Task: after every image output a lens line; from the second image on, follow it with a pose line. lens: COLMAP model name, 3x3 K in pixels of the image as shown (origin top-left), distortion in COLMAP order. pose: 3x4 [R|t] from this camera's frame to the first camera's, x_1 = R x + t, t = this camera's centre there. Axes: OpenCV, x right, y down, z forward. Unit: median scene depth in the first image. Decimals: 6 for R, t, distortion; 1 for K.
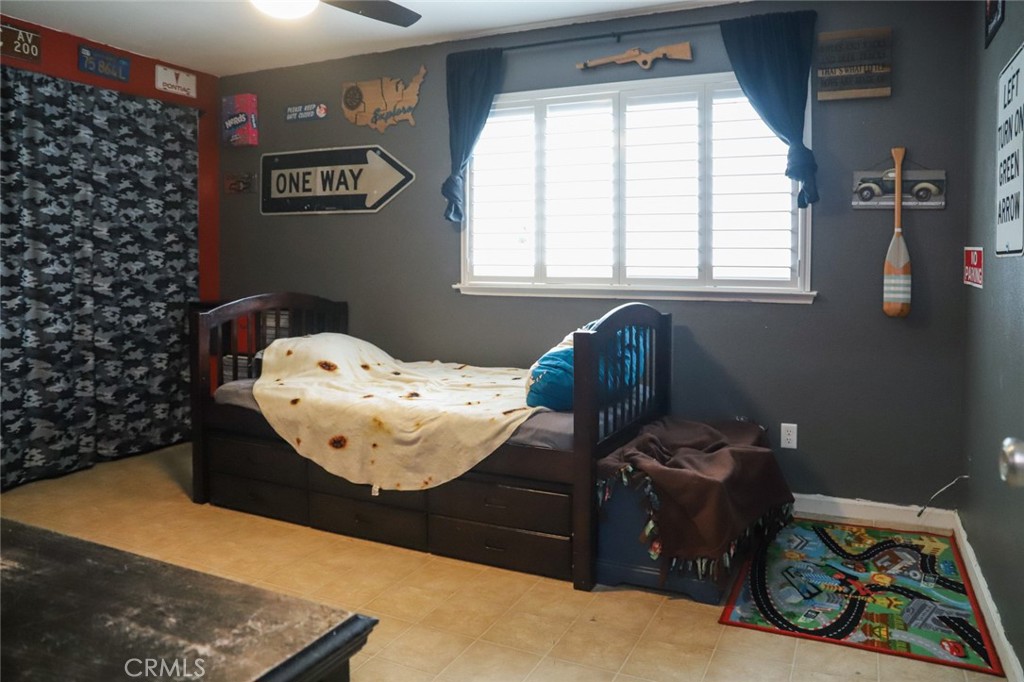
lens RADIAL K [[742.2, 0, 517.0], [0, 742.2, 318.3], [0, 0, 1]] dist [-0.135772, 0.114583]
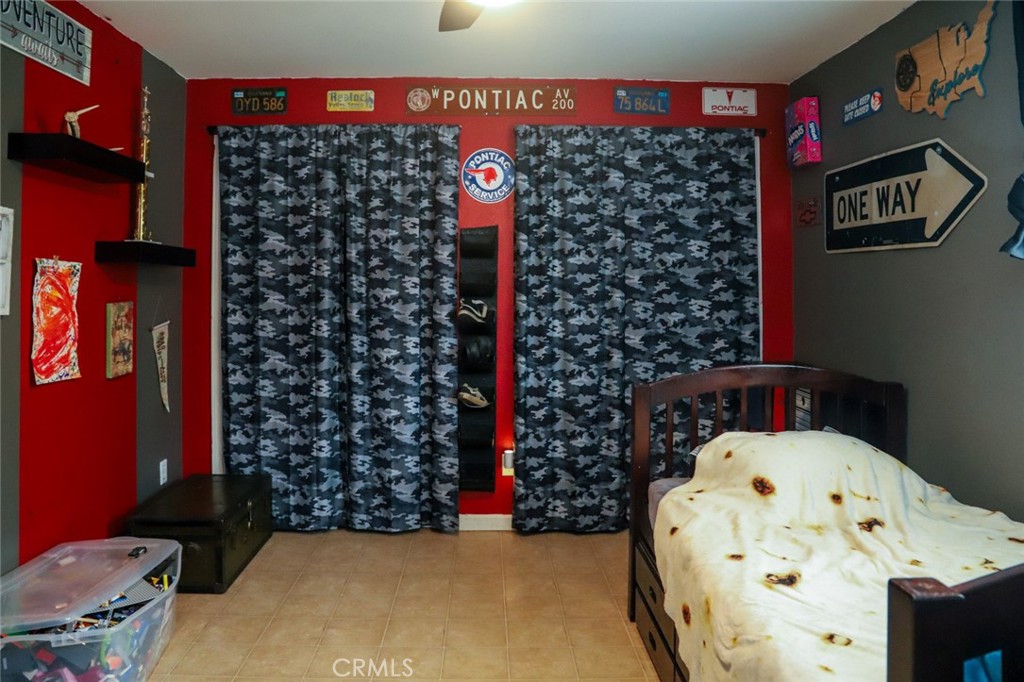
lens RADIAL K [[753.7, 0, 510.4], [0, 753.7, 272.0], [0, 0, 1]] dist [-0.130302, 0.131209]
pose [[0.448221, -0.018754, -0.893726, 0.205635], [-0.068461, 0.996123, -0.055237, -0.064733], [0.891297, 0.085944, 0.445200, 0.417294]]
